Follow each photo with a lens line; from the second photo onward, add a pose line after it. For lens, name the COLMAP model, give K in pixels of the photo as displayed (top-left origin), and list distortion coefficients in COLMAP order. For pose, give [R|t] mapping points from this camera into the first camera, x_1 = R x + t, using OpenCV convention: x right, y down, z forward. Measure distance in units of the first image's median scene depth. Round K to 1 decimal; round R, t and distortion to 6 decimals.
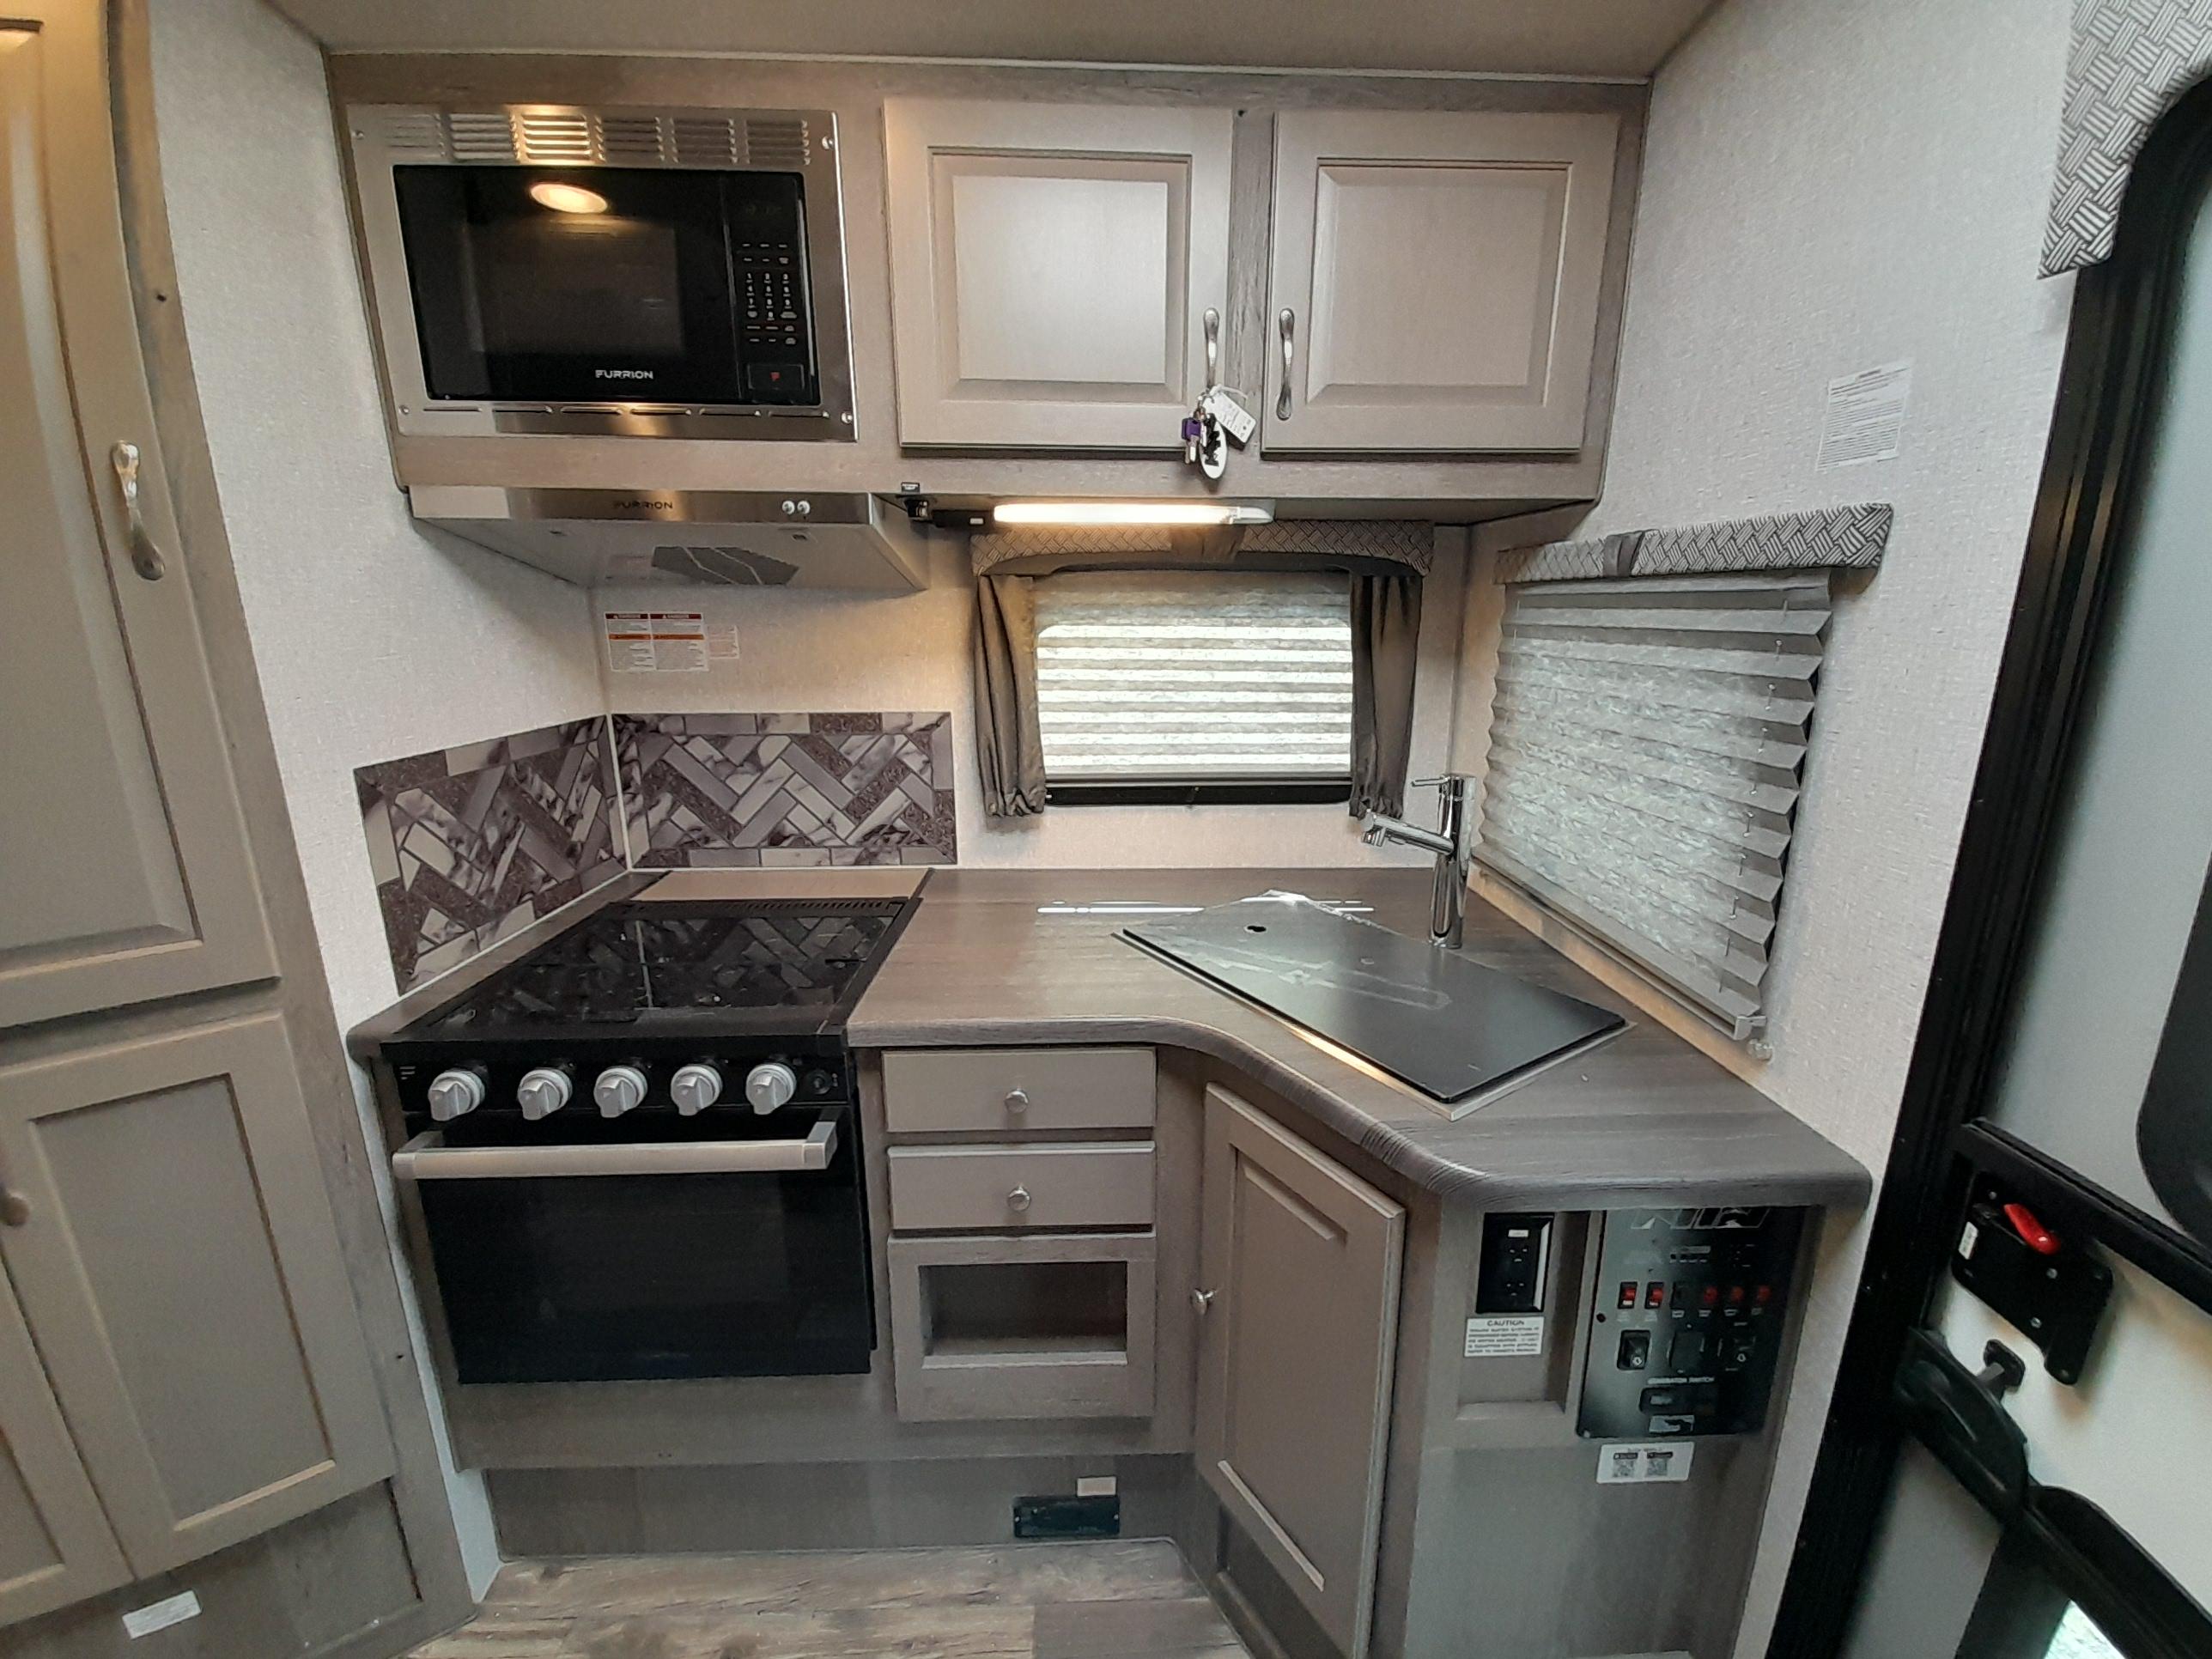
lens RADIAL K [[870.2, 0, 1120.8], [0, 870.2, 805.9], [0, 0, 1]] dist [0.027066, -0.016816]
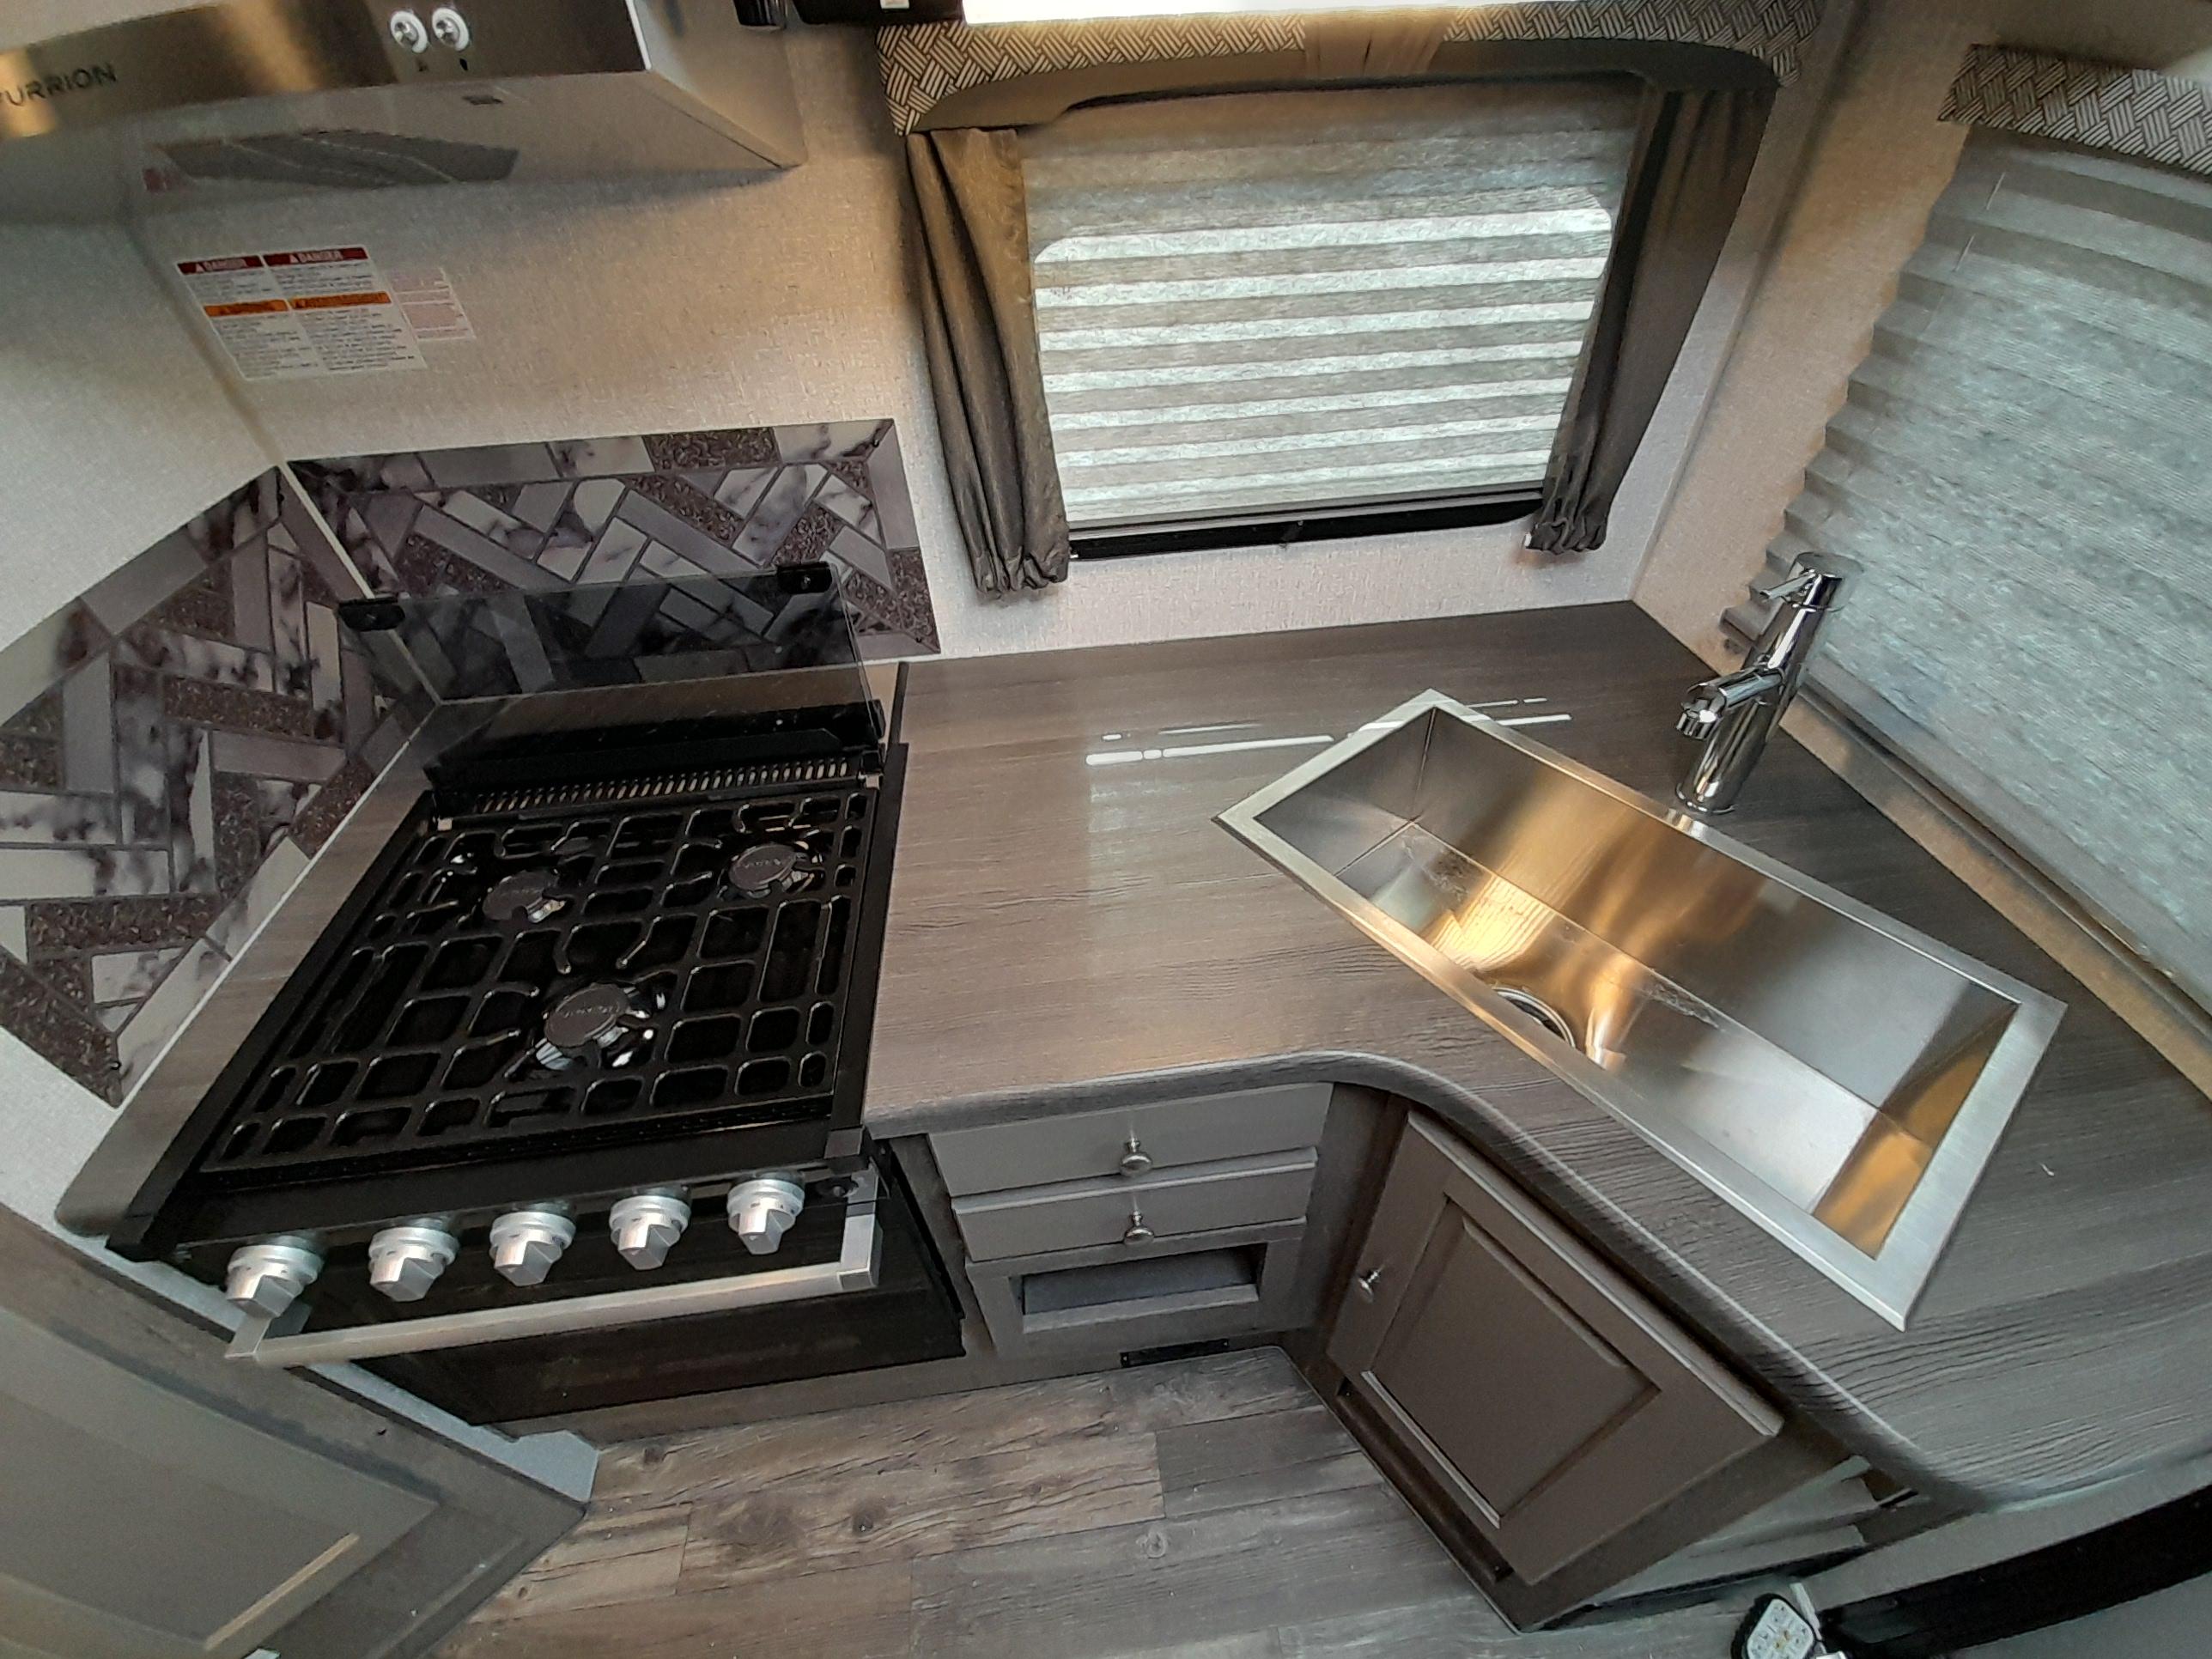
lens RADIAL K [[875.9, 0, 1122.7], [0, 875.9, 807.8], [0, 0, 1]] dist [0.031752, -0.018123]
pose [[0.995659, -0.083052, 0.042009, -0.093820], [0.052171, 0.871807, 0.487064, -0.167665], [-0.077076, -0.482758, 0.872355, 0.370862]]
